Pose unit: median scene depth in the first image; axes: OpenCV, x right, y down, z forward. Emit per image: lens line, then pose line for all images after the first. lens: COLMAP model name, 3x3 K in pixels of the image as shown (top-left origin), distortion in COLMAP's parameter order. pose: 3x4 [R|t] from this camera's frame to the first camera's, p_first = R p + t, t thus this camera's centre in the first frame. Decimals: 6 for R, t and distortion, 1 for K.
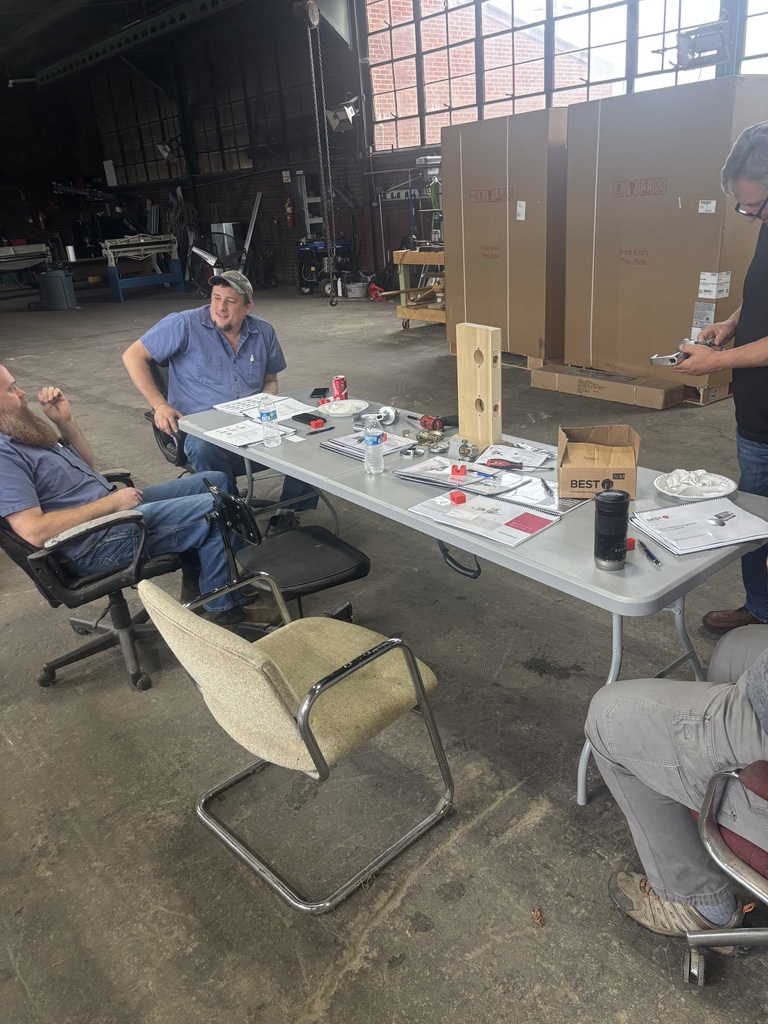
lens RADIAL K [[784.5, 0, 389.4], [0, 784.5, 512.6], [0, 0, 1]] dist [-0.000379, 0.003452]
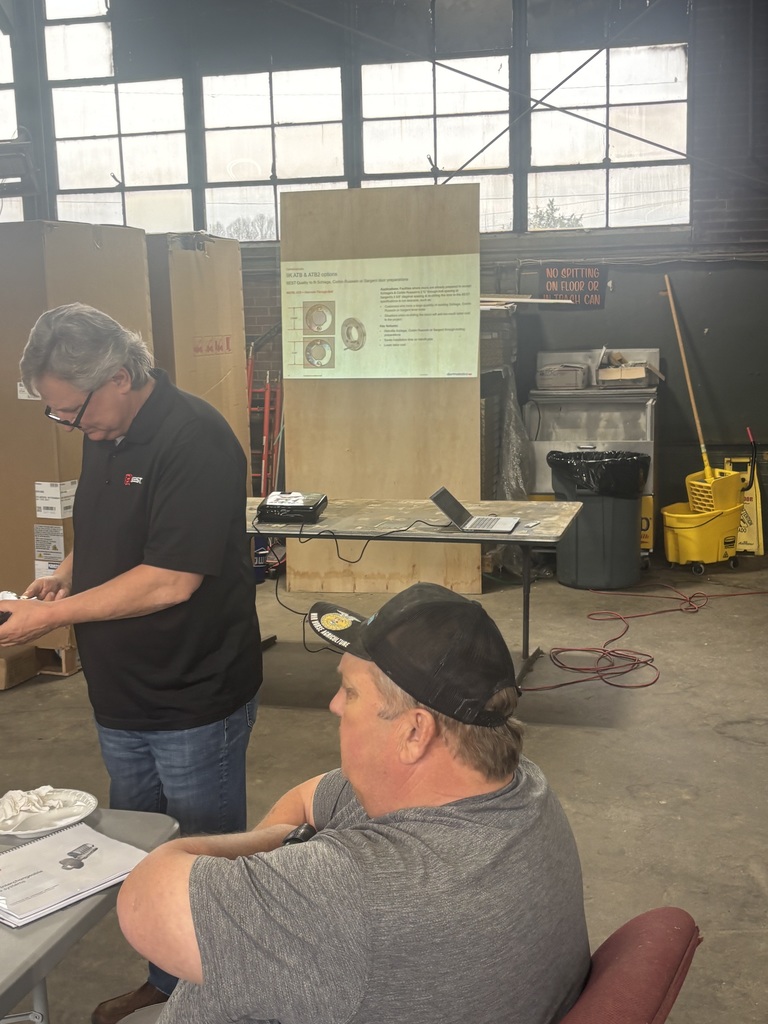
lens RADIAL K [[1277.3, 0, 388.0], [0, 1277.3, 513.4], [0, 0, 1]] dist [0.038906, 0.000000]
pose [[0.813488, -0.038329, 0.580318, 0.003703], [0.189017, 0.961081, -0.201486, -0.000953], [-0.550009, 0.273596, 0.789072, -0.032699]]
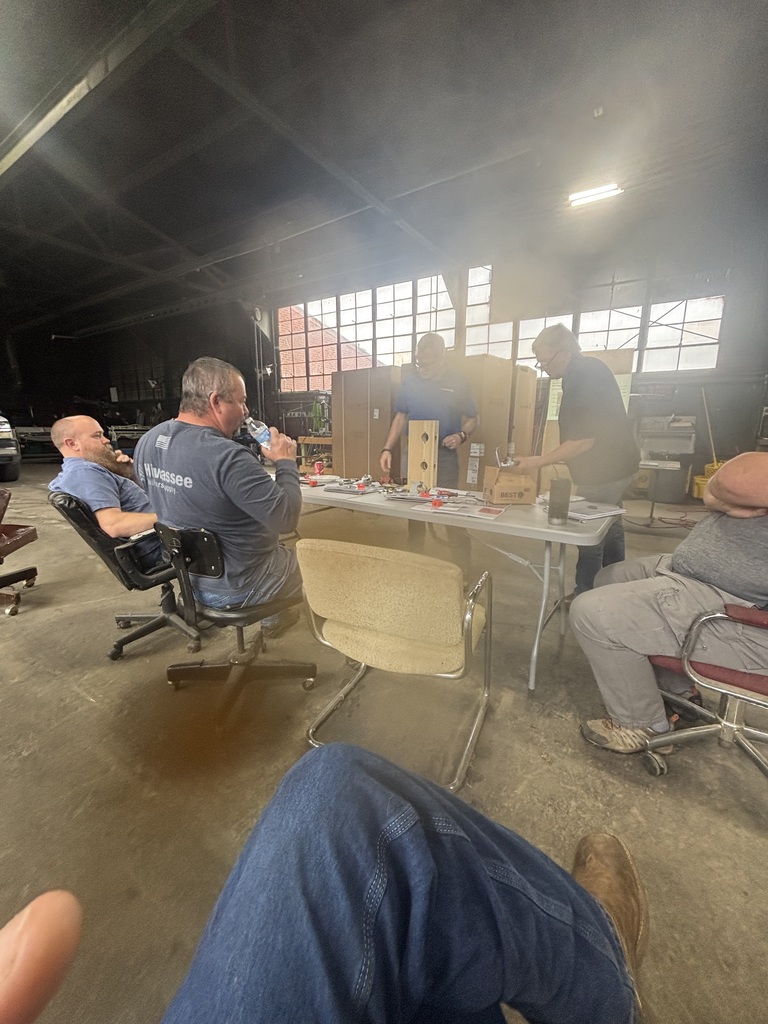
lens RADIAL K [[409.5, 0, 388.9], [0, 409.5, 517.4], [0, 0, 1]] dist [-0.004823, -0.000386]
pose [[0.955178, 0.021763, 0.295230, -0.131784], [0.035770, 0.981502, -0.188080, 0.084433], [-0.293863, 0.190210, 0.936731, 0.116592]]
